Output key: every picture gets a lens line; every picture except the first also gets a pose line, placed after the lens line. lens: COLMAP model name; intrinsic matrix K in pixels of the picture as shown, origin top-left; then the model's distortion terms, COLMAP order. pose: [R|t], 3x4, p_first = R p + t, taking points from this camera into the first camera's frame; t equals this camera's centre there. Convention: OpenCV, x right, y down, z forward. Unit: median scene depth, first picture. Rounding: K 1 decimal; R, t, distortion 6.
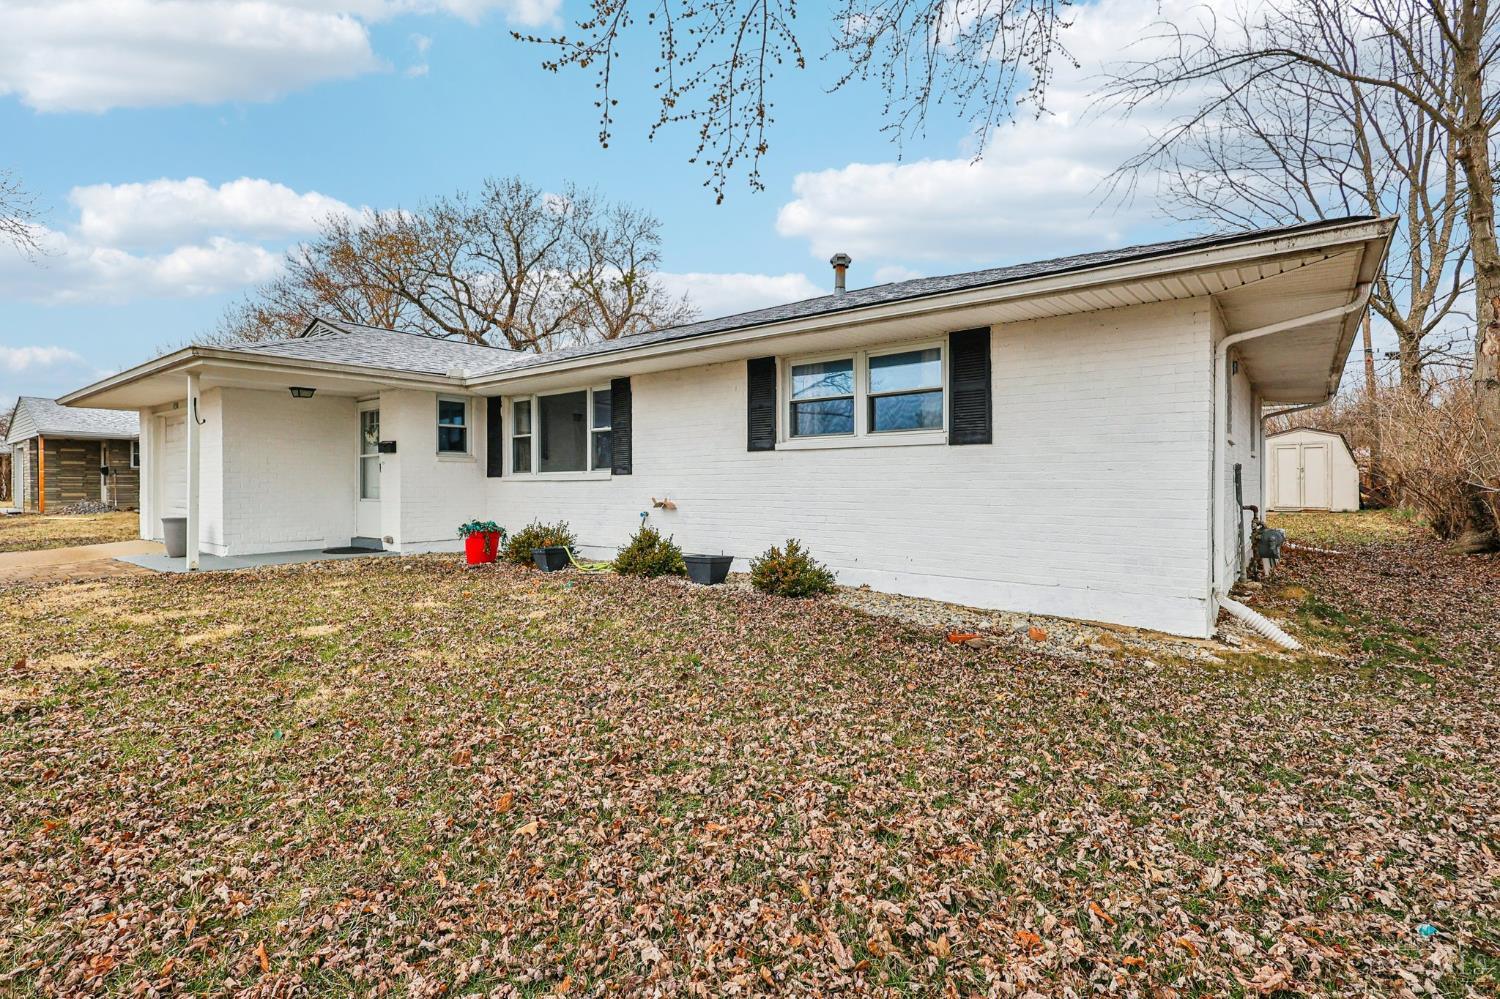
lens RADIAL K [[693.7, 0, 748.3], [0, 693.7, 488.2], [0, 0, 1]] dist [-0.002035, 0.000403]
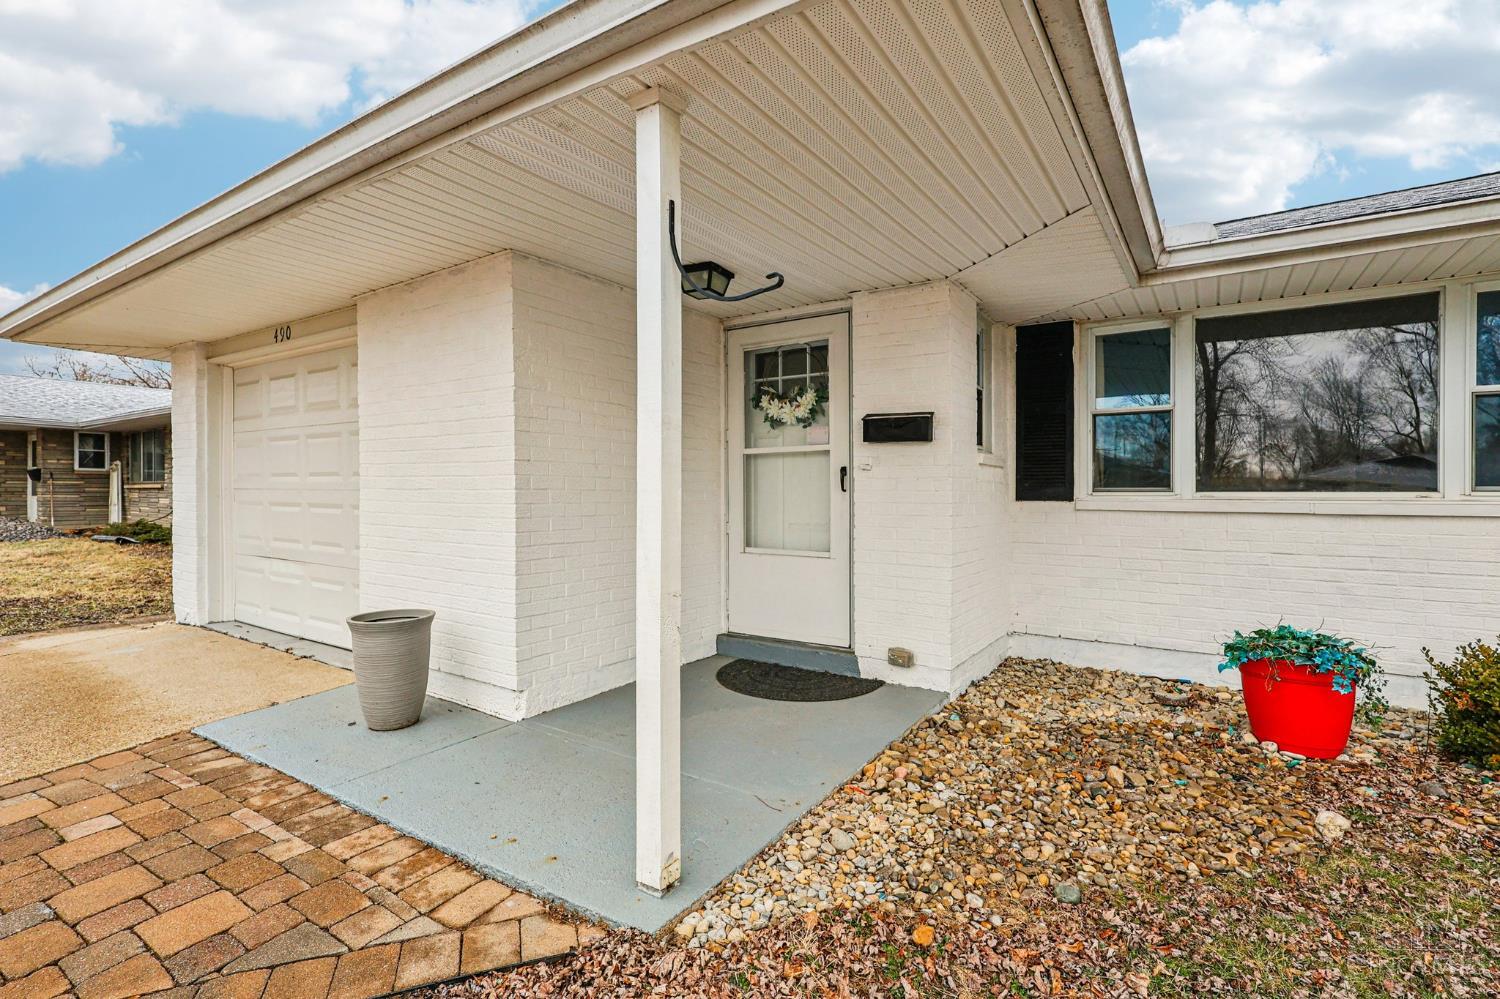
lens RADIAL K [[693.7, 0, 748.3], [0, 693.7, 488.2], [0, 0, 1]] dist [-0.002035, 0.000403]
pose [[0.996989, 0.008029, 0.077125, -0.761303], [-0.007059, 0.999893, -0.012836, -0.021425], [-0.077220, 0.012253, 0.996939, 0.720221]]
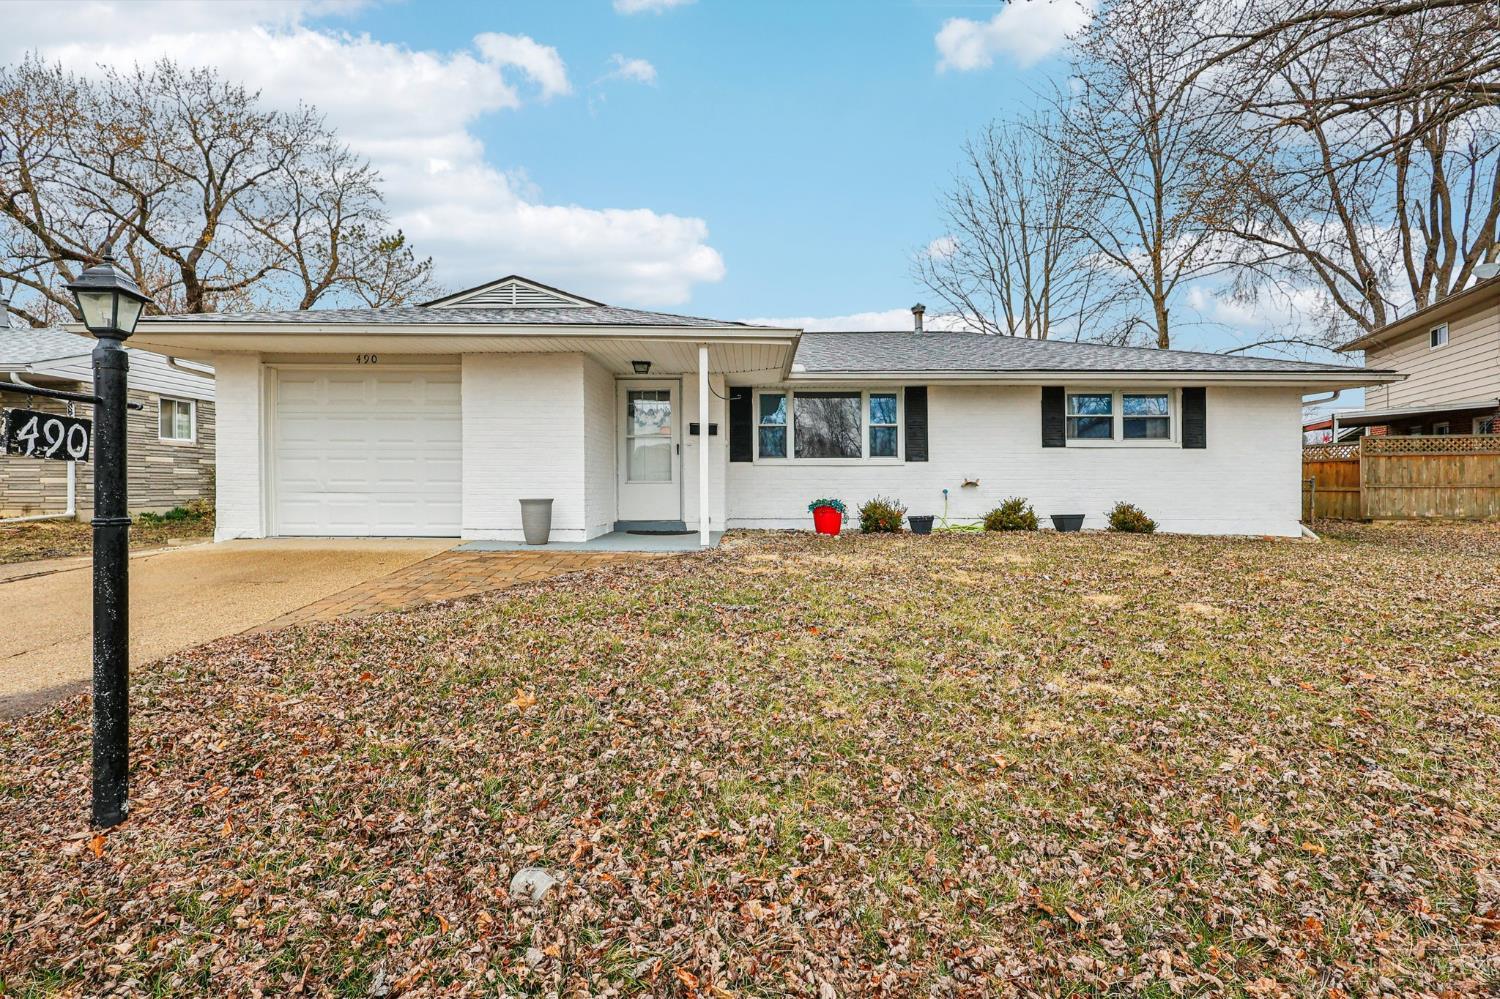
lens RADIAL K [[693.7, 0, 748.3], [0, 693.7, 488.2], [0, 0, 1]] dist [-0.002035, 0.000403]
pose [[0.791979, 0.002636, 0.610542, -1.297944], [0.002017, 0.999974, -0.006935, 0.041661], [-0.610545, 0.006724, 0.791953, 0.184209]]
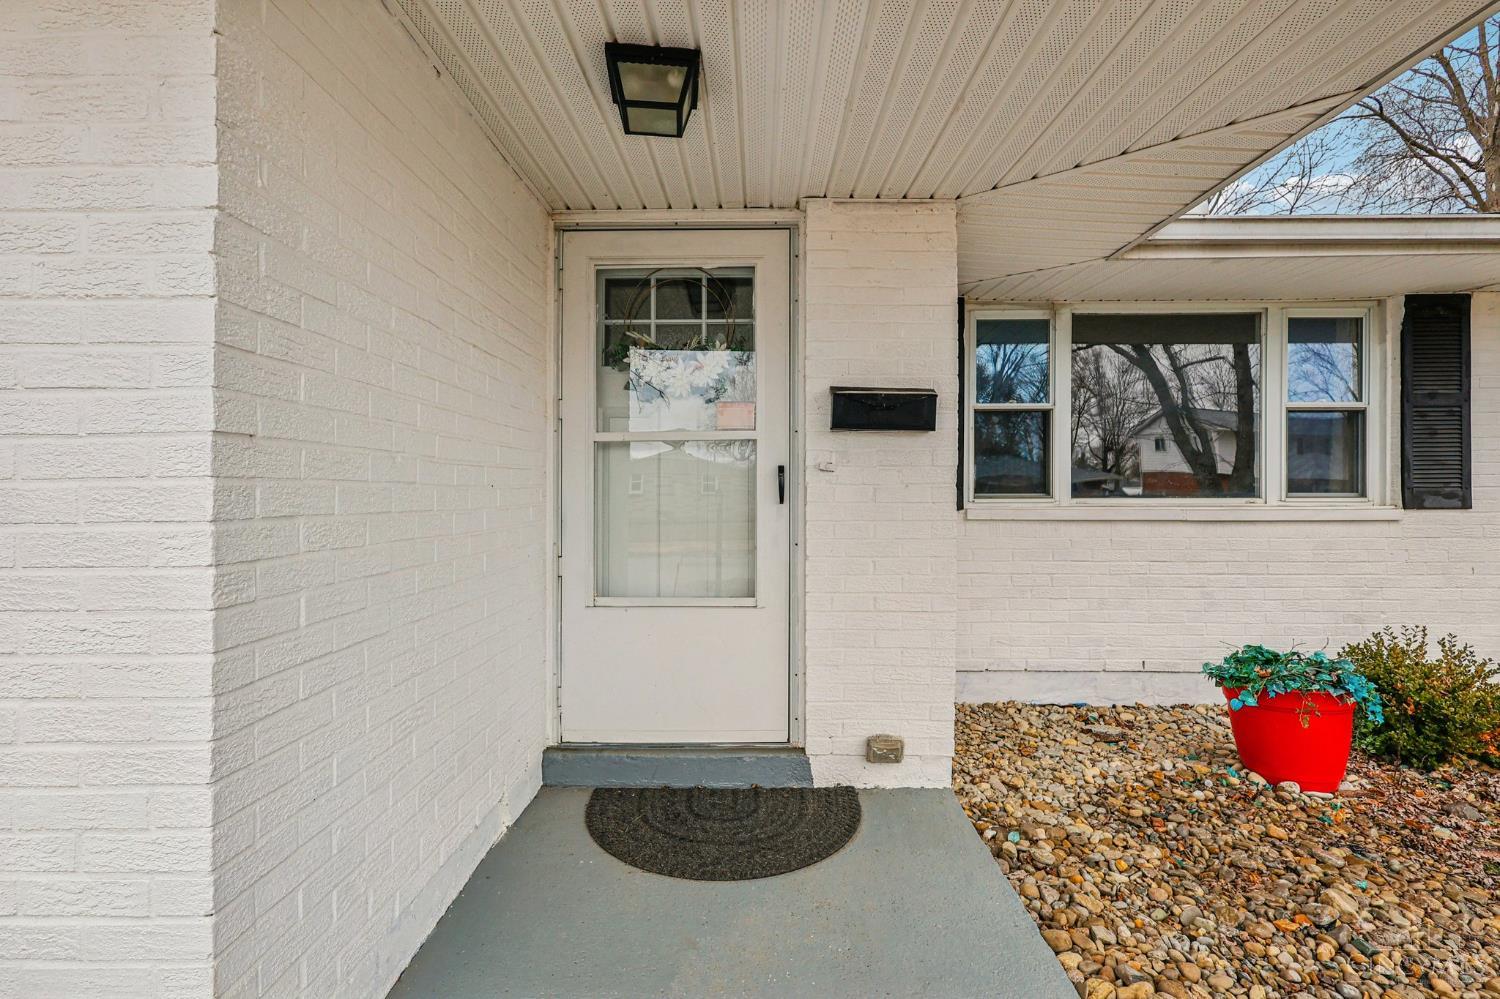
lens RADIAL K [[693.7, 0, 748.3], [0, 693.7, 488.2], [0, 0, 1]] dist [-0.002035, 0.000403]
pose [[0.799562, 0.005656, 0.600557, -0.865749], [0.001219, 0.999938, -0.011040, -0.030136], [-0.600582, 0.009559, 0.799506, 0.970645]]
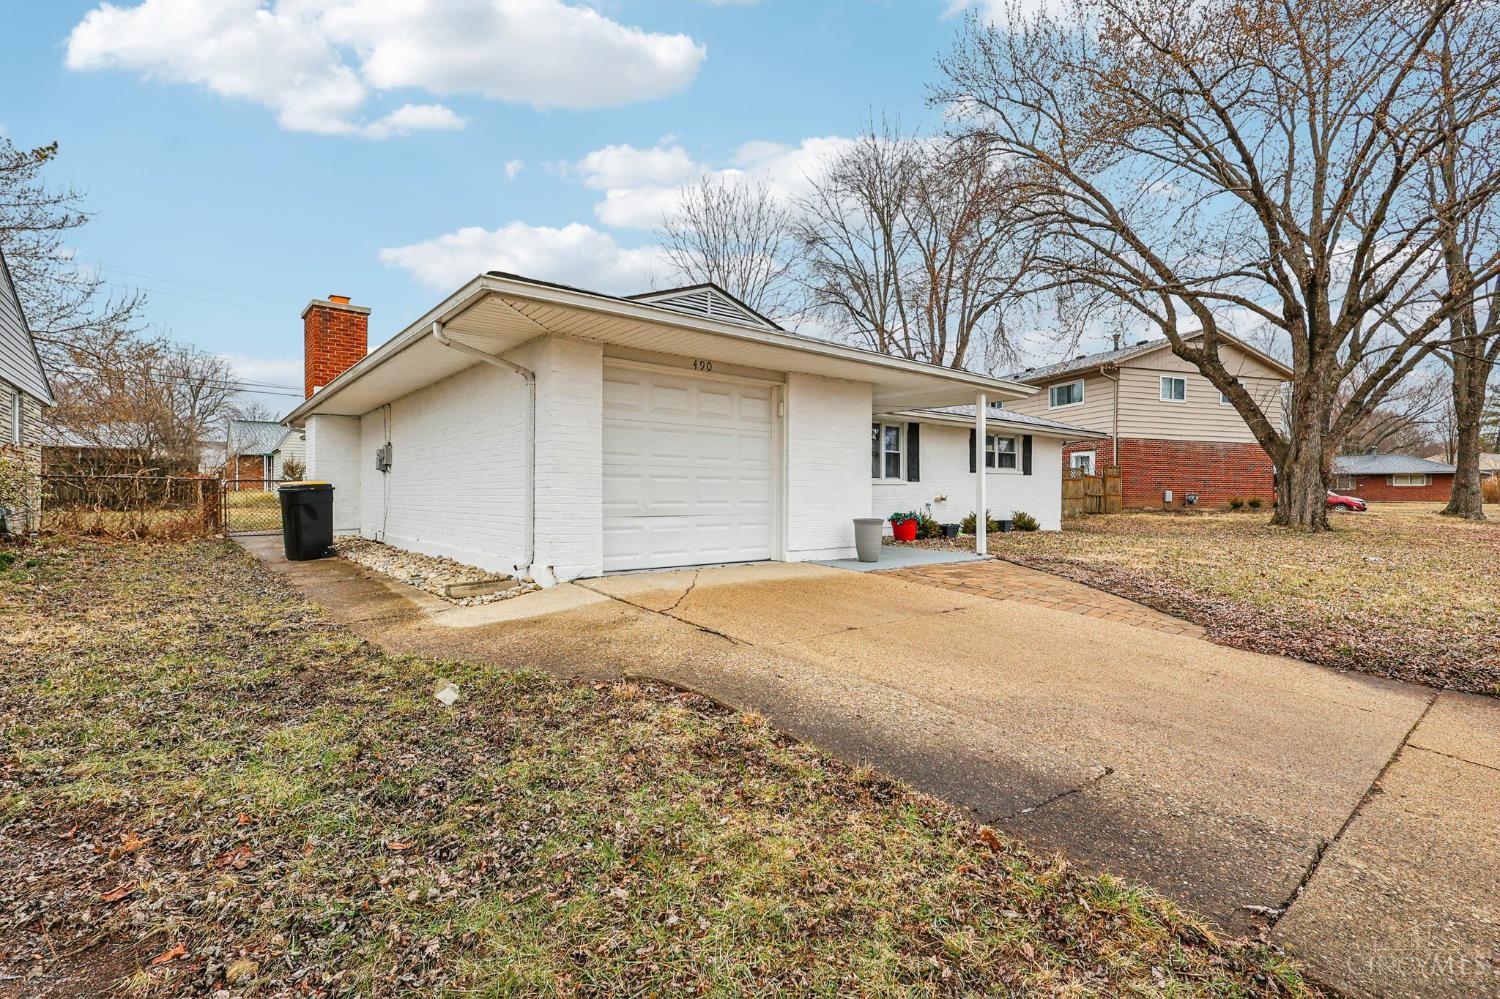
lens RADIAL K [[693.7, 0, 748.3], [0, 693.7, 488.2], [0, 0, 1]] dist [-0.002035, 0.000403]
pose [[0.219268, 0.009899, 0.975614, -1.998484], [0.005590, 0.999919, -0.011402, 0.013997], [-0.975649, 0.007954, 0.219195, 1.091978]]
